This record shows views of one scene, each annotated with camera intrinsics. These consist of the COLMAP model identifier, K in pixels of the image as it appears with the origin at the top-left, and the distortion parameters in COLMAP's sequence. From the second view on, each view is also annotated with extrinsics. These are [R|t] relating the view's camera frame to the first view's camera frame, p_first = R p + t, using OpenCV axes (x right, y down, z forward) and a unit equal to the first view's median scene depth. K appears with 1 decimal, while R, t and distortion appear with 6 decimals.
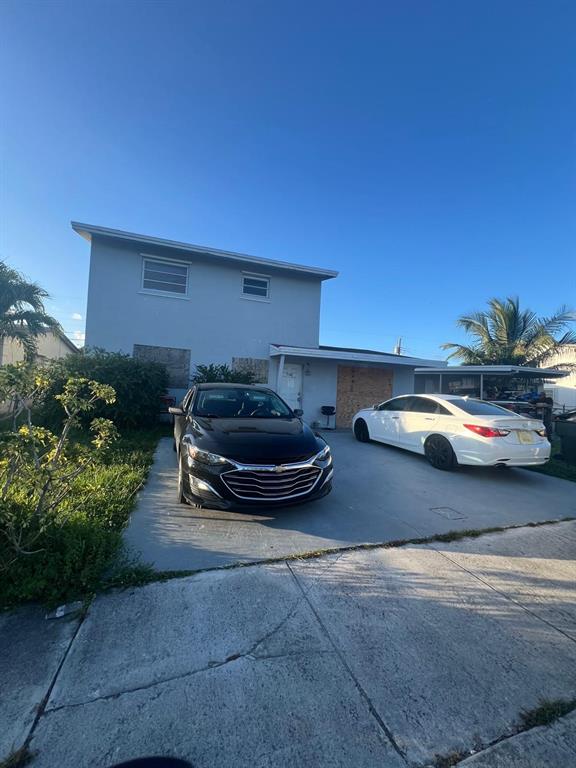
lens RADIAL K [[314.8, 0, 286.0], [0, 314.8, 383.4], [0, 0, 1]] dist [0.000997, 0.000340]
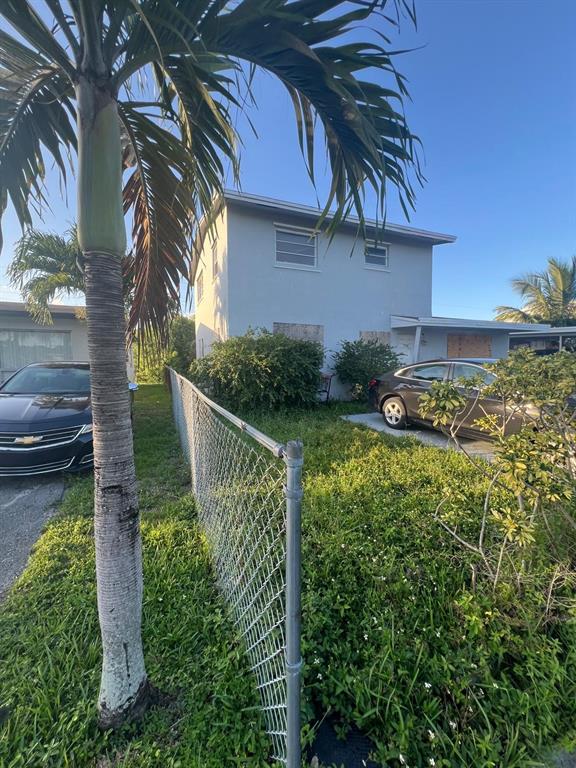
lens RADIAL K [[314.8, 0, 289.7], [0, 314.8, 385.4], [0, 0, 1]] dist [0.000997, 0.000340]
pose [[0.995798, -0.060597, 0.068665, -0.803222], [0.053395, 0.993323, 0.102266, -0.047128], [-0.074403, -0.098169, 0.992384, 0.056040]]
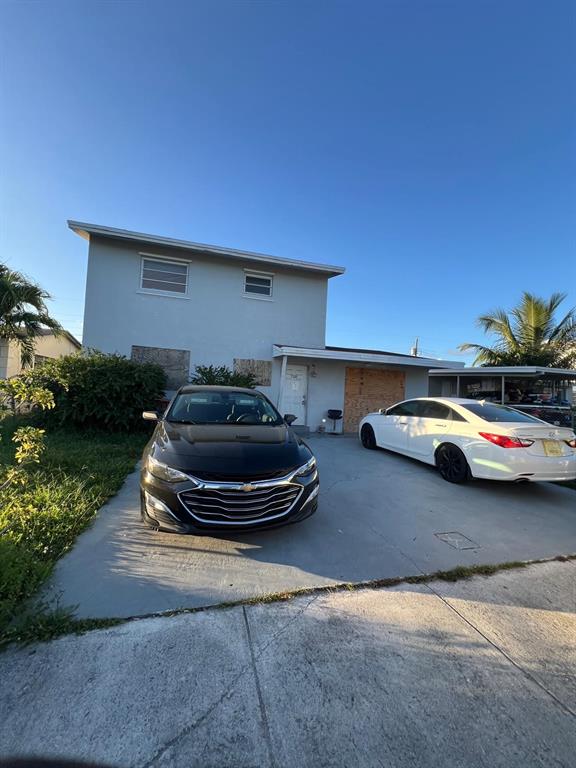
lens RADIAL K [[314.8, 0, 284.8], [0, 314.8, 383.5], [0, 0, 1]] dist [0.000997, 0.000340]
pose [[0.998538, 0.000602, -0.054049, 0.065713], [-0.000949, 0.999979, -0.006409, -0.000730], [0.054045, 0.006451, 0.998518, 0.085921]]
